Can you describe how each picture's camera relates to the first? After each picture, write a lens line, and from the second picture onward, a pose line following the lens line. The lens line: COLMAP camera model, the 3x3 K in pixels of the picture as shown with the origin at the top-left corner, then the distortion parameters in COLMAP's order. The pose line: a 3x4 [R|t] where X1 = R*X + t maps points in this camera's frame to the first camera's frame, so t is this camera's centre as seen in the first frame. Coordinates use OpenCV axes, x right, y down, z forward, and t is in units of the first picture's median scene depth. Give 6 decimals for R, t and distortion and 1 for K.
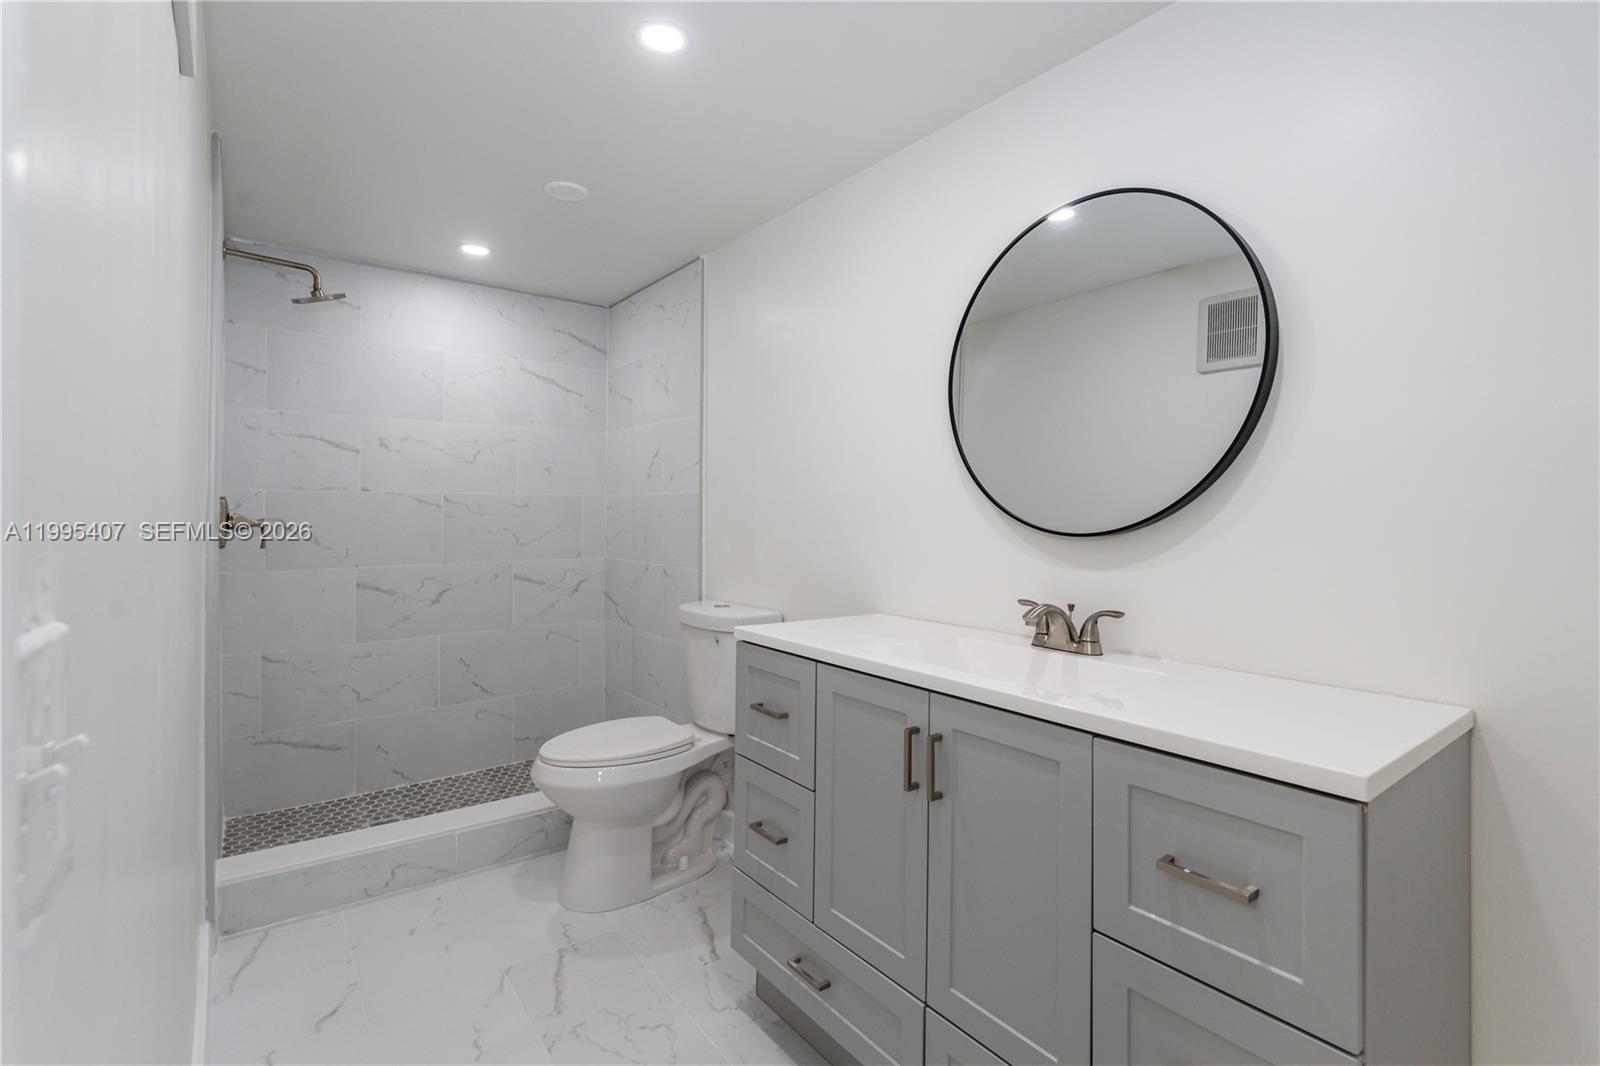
lens RADIAL K [[730.1, 0, 796.6], [0, 730.1, 529.6], [0, 0, 1]] dist [0.003791, 0.000616]
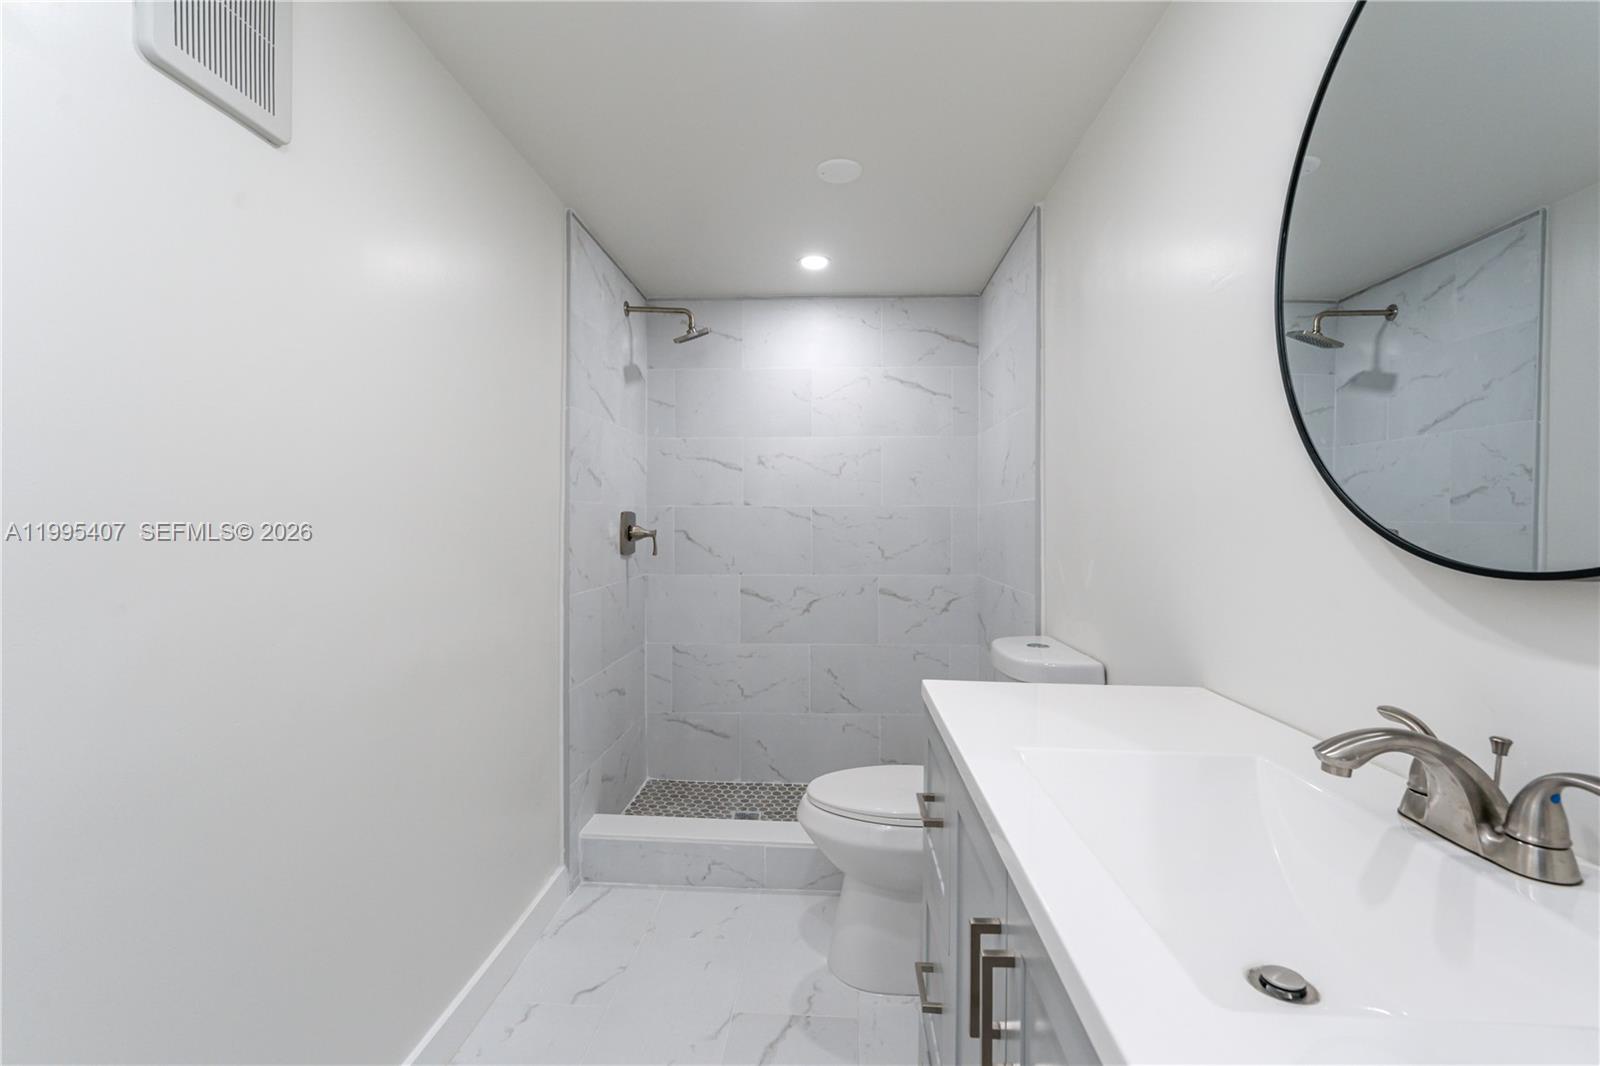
lens RADIAL K [[730.1, 0, 803.3], [0, 730.1, 525.6], [0, 0, 1]] dist [0.003791, 0.000616]
pose [[0.767627, 0.000394, -0.640897, 0.178578], [-0.015537, 0.999717, -0.017995, -0.003819], [0.640709, 0.023771, 0.767416, 0.217821]]
